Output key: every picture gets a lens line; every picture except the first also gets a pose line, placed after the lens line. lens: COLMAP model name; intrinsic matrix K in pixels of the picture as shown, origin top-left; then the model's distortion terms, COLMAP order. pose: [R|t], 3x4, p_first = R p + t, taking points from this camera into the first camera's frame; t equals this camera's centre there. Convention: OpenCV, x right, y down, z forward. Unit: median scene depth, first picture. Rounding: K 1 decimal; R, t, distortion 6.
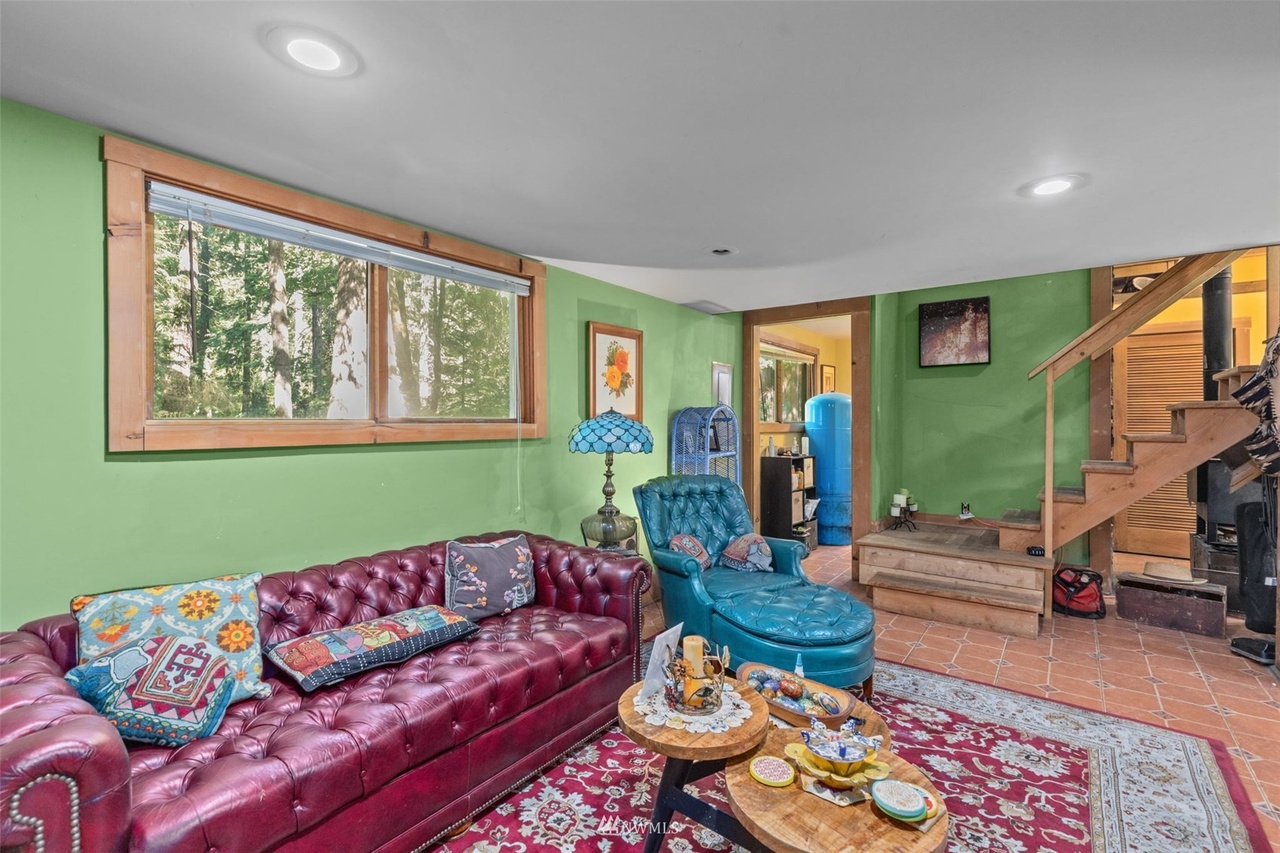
lens RADIAL K [[577.4, 0, 645.4], [0, 577.4, 424.5], [0, 0, 1]] dist [0.003209, 0.000798]
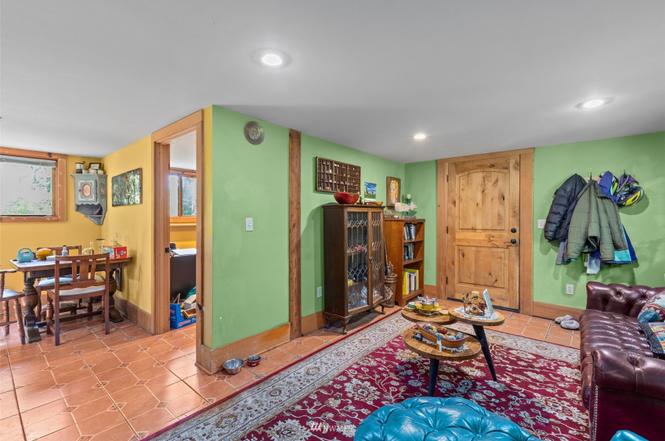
lens RADIAL K [[290.7, 0, 328.5], [0, 290.7, 220.3], [0, 0, 1]] dist [-0.013511, 0.000881]
pose [[-0.997361, -0.004645, 0.072447, 0.362085], [-0.003839, 0.999929, 0.011254, -0.001370], [-0.072494, 0.010946, -0.997309, 1.260042]]
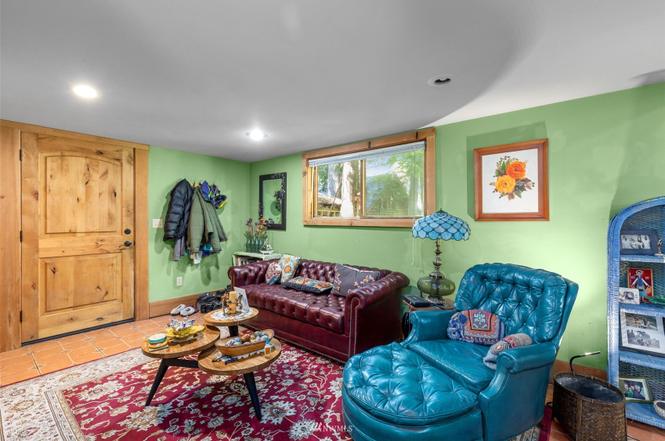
lens RADIAL K [[300.0, 0, 335.3], [0, 300.0, 219.4], [0, 0, 1]] dist [0.003209, 0.000798]
pose [[-0.044493, 0.003205, -0.999005, 0.793636], [-0.006461, 0.999973, 0.003496, -0.002148], [0.998989, 0.006610, -0.044471, 0.795194]]
